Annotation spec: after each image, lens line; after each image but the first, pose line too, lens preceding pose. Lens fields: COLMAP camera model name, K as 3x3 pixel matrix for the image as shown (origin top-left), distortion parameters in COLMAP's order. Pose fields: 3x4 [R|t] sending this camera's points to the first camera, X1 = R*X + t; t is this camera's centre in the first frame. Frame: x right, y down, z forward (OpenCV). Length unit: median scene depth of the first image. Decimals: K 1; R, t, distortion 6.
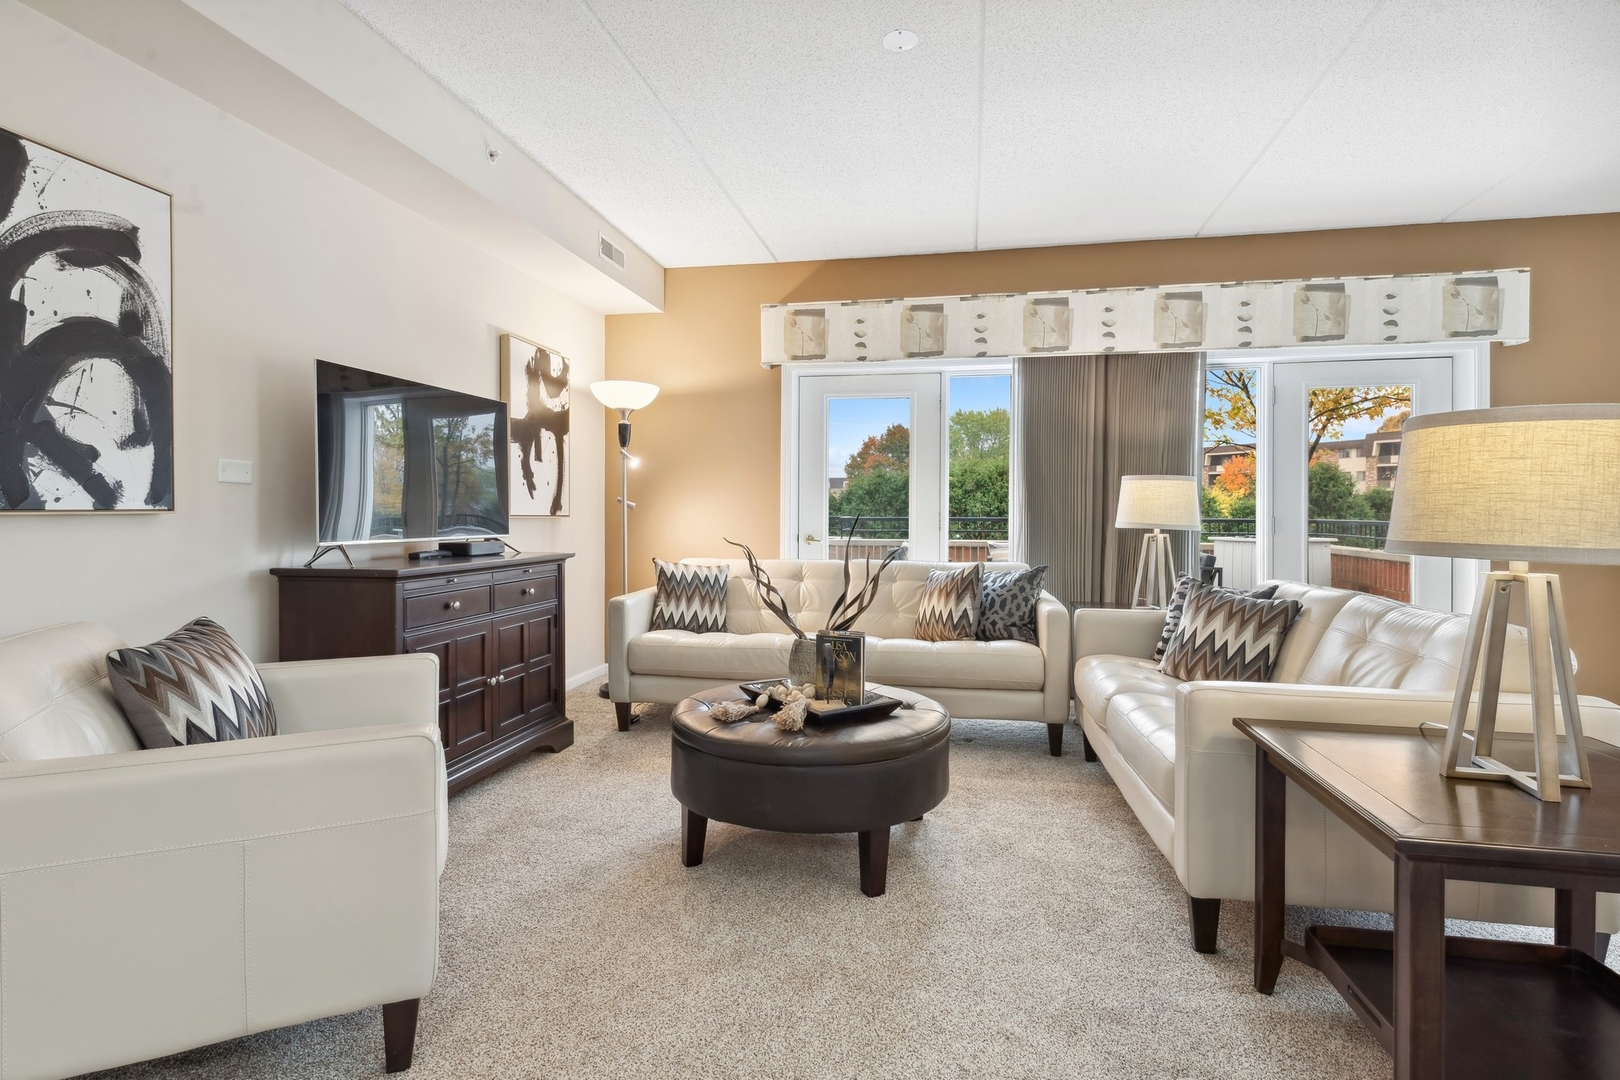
lens RADIAL K [[788.7, 0, 806.4], [0, 788.7, 513.0], [0, 0, 1]] dist [-0.008189, 0.001463]
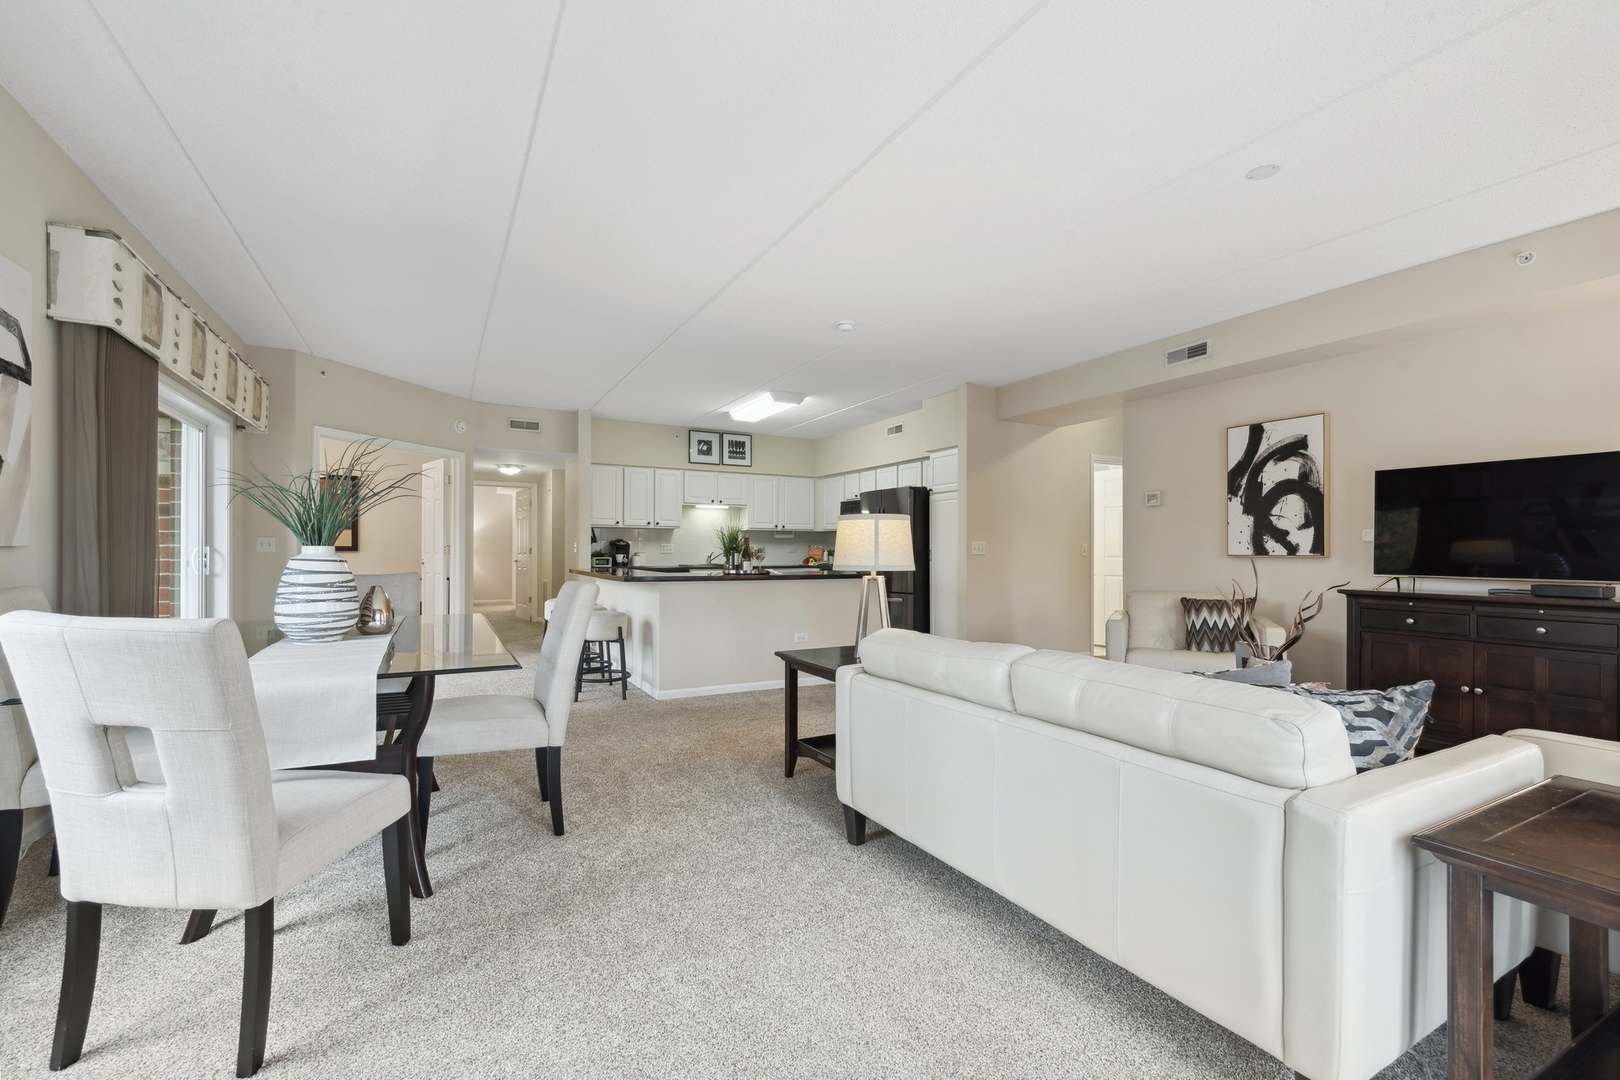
lens RADIAL K [[698.2, 0, 800.4], [0, 698.2, 547.8], [0, 0, 1]] dist [0.025758, -0.000043]
pose [[-0.775327, -0.008477, -0.631503, 0.904120], [-0.009753, 0.999951, -0.001449, -0.004906], [0.631485, 0.005036, -0.775372, 0.919692]]
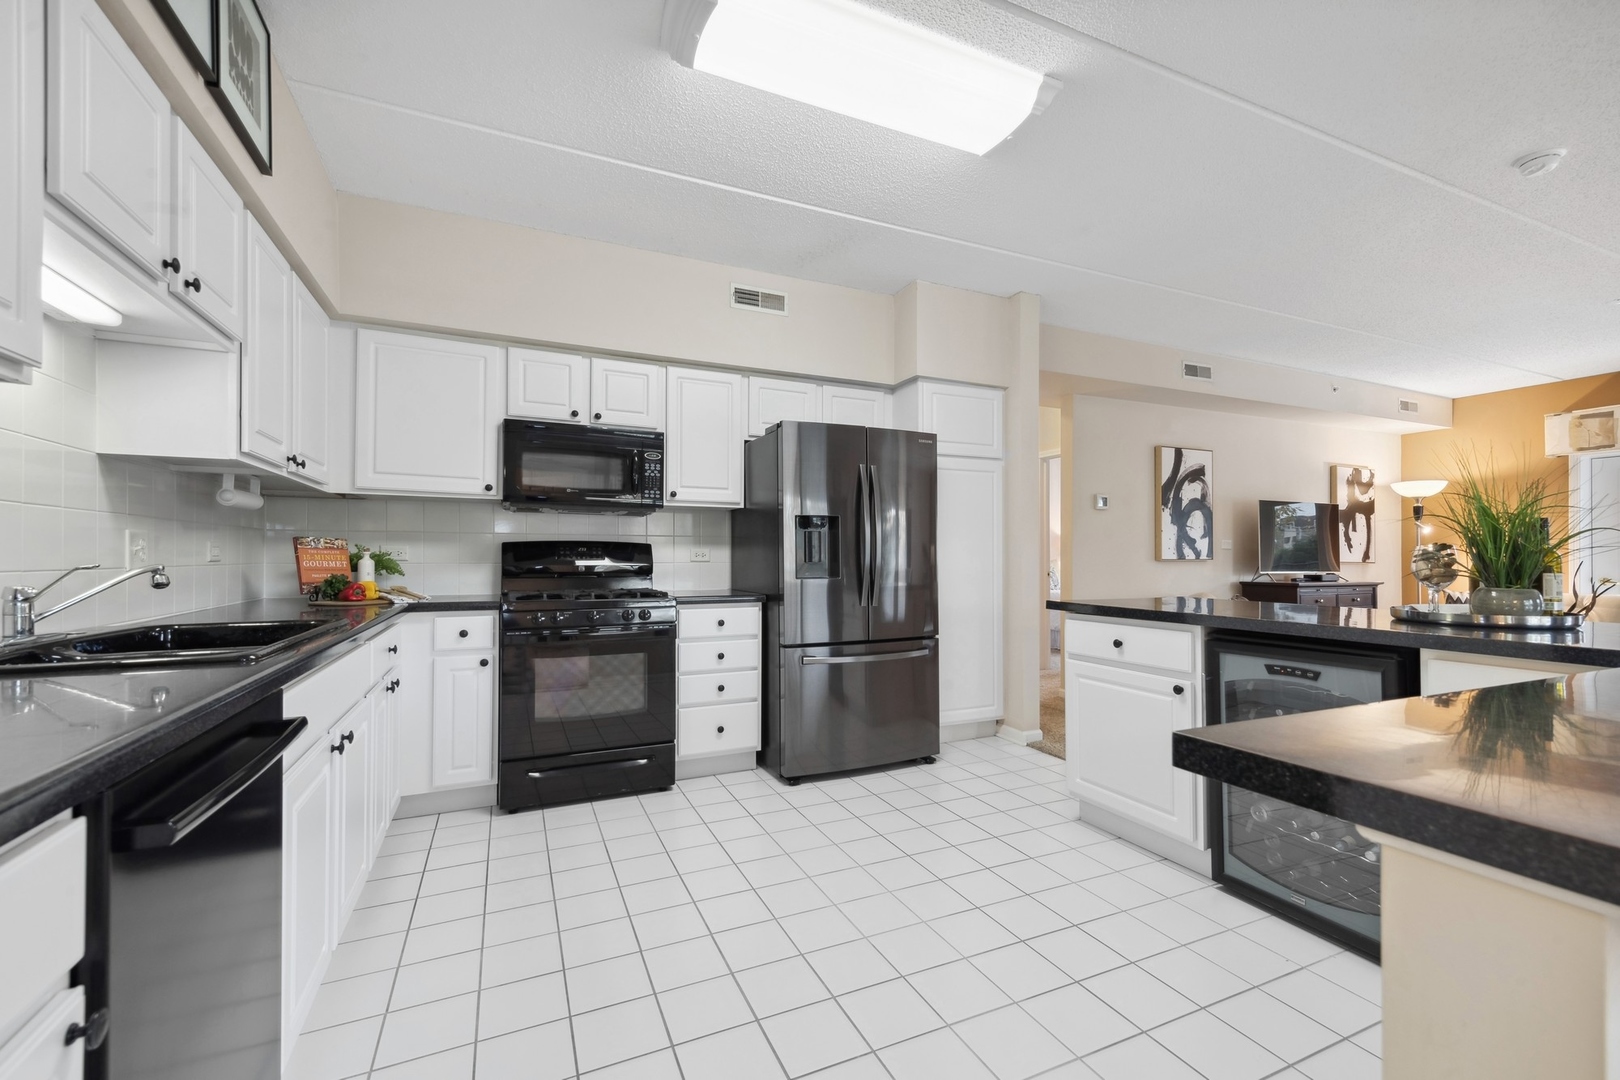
lens RADIAL K [[647.7, 0, 808.2], [0, 647.7, 557.9], [0, 0, 1]] dist [0.011692, -0.005567]
pose [[0.567655, -0.001334, -0.823266, 0.184014], [-0.002249, 0.999992, -0.003170, 0.001445], [0.823264, 0.003651, 0.567647, -0.910850]]
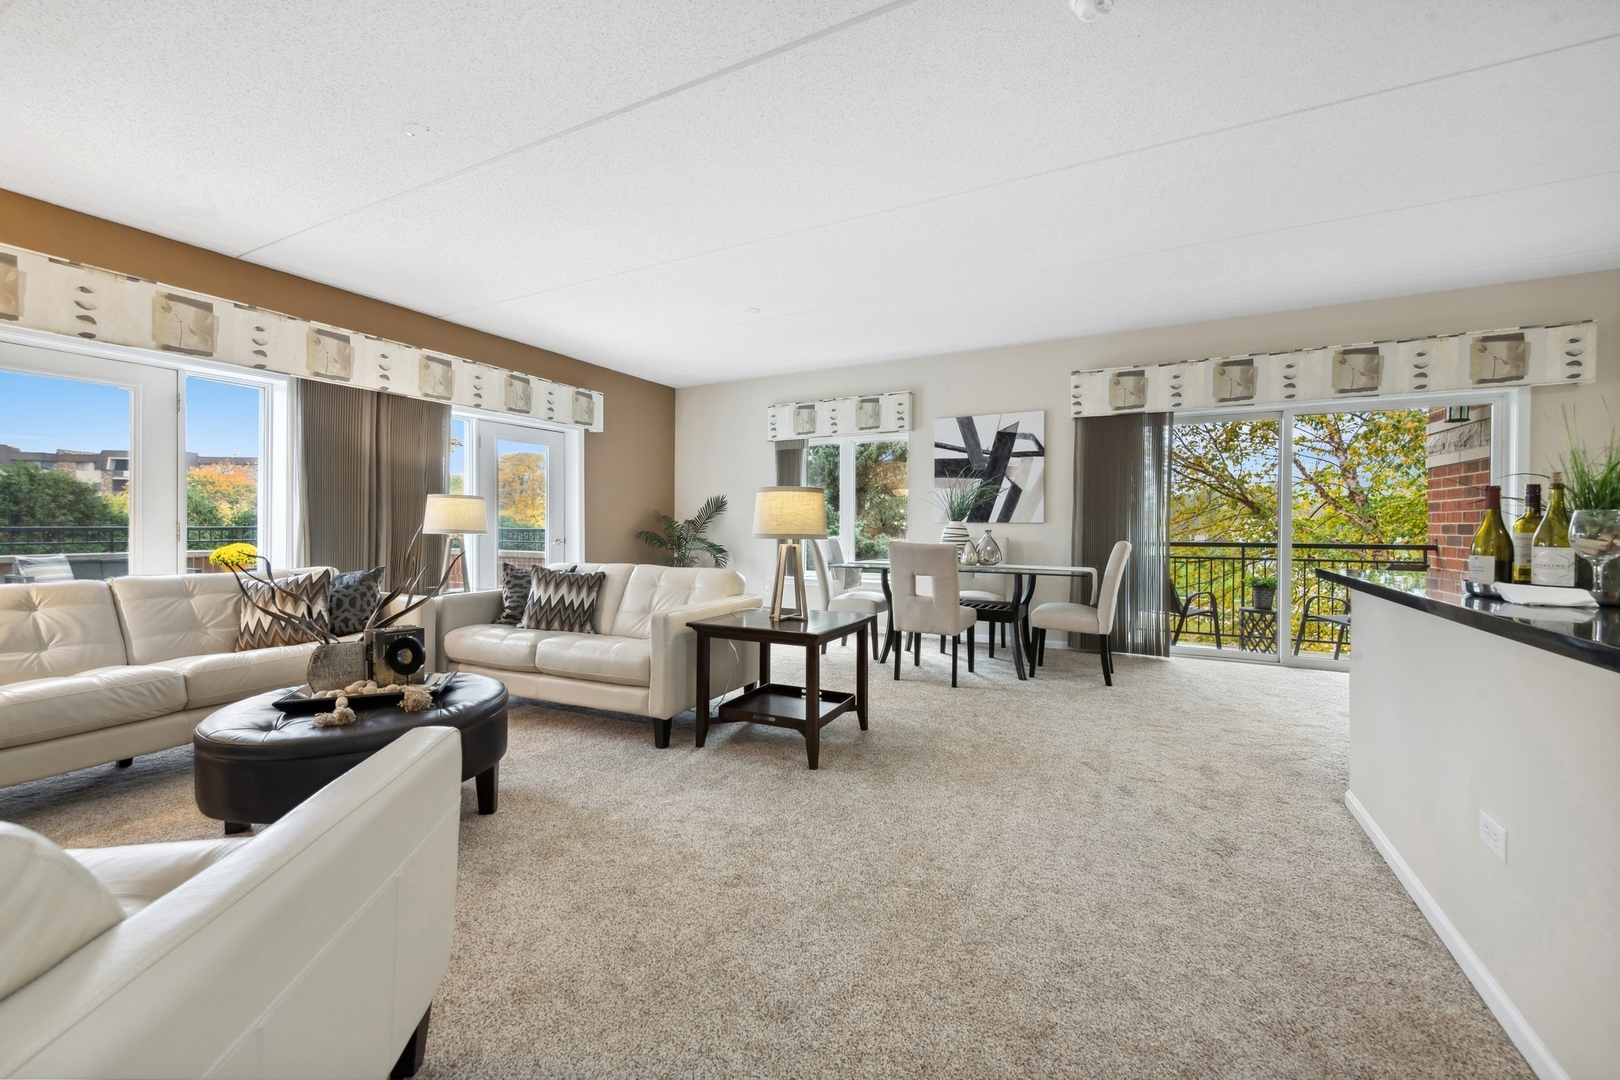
lens RADIAL K [[647.7, 0, 797.4], [0, 647.7, 527.1], [0, 0, 1]] dist [0.011692, -0.005567]
pose [[0.278732, -0.005791, 0.960352, -0.448453], [-0.001601, 0.999978, 0.006495, -0.000634], [-0.960368, -0.003348, 0.278716, 0.111240]]
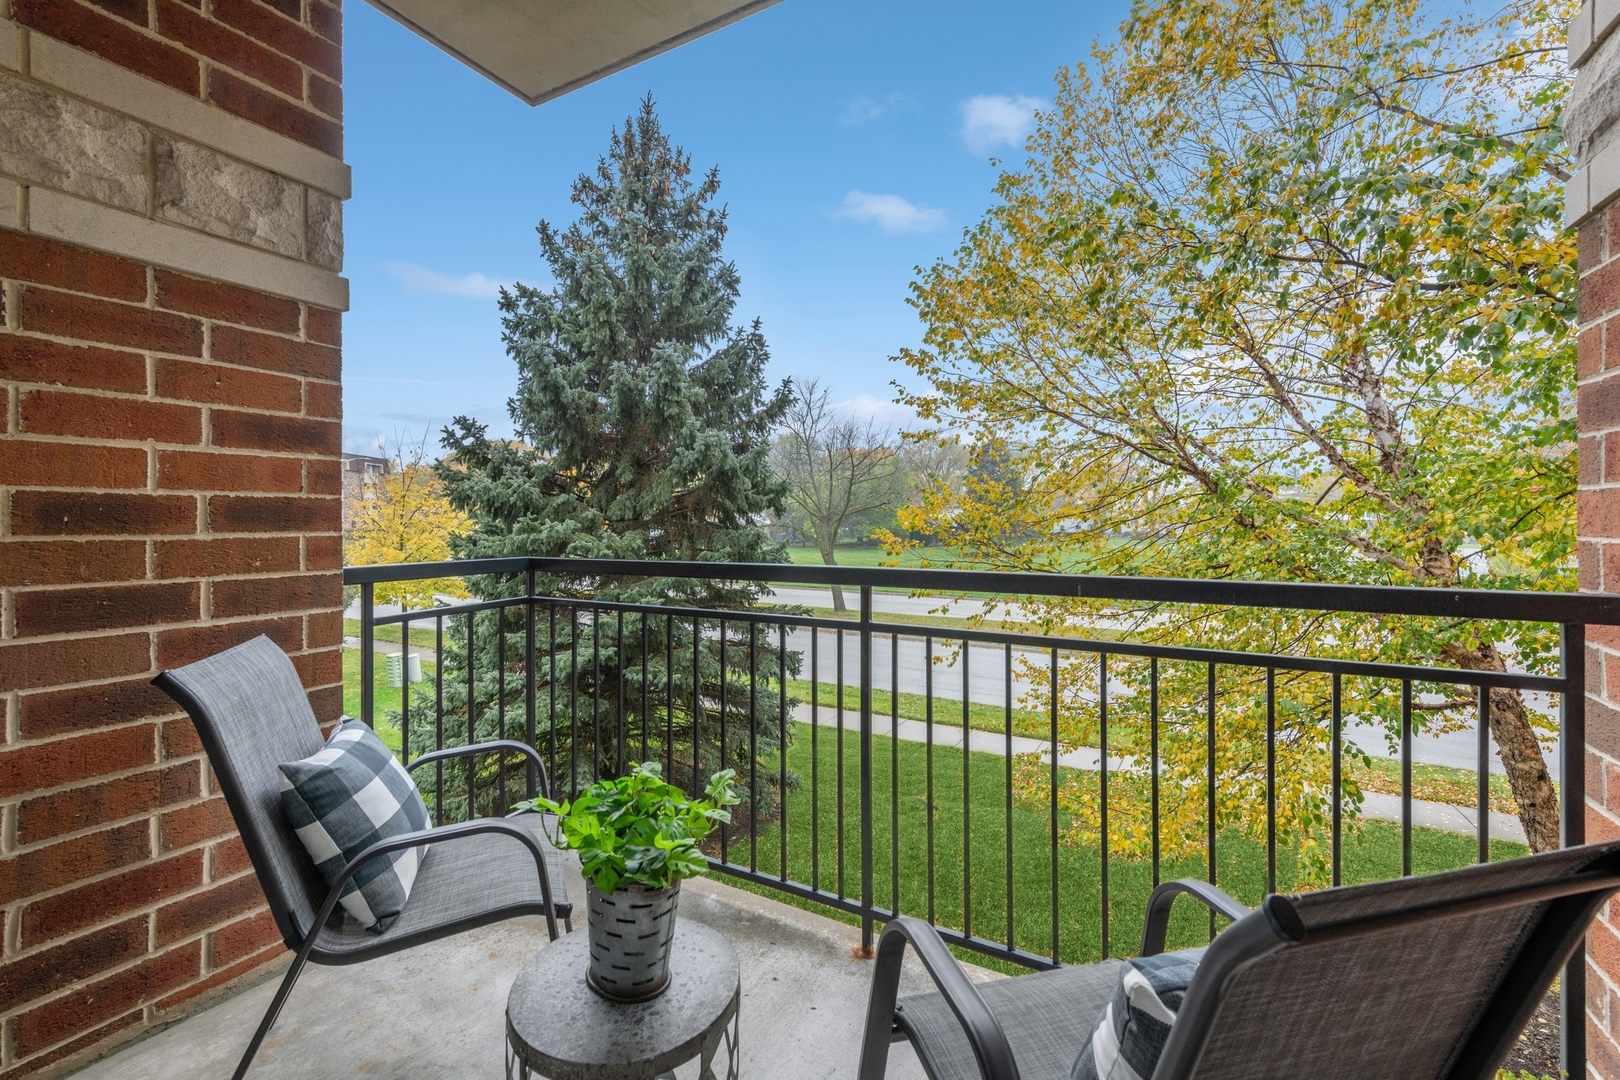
lens RADIAL K [[679.2, 0, 766.7], [0, 679.2, 509.1], [0, 0, 1]] dist [0.012107, -0.003479]
pose [[0.336573, 0.009389, 0.941611, 0.981229], [0.001692, 0.999943, -0.010575, 0.012849], [-0.941656, 0.005152, 0.336537, -0.610556]]
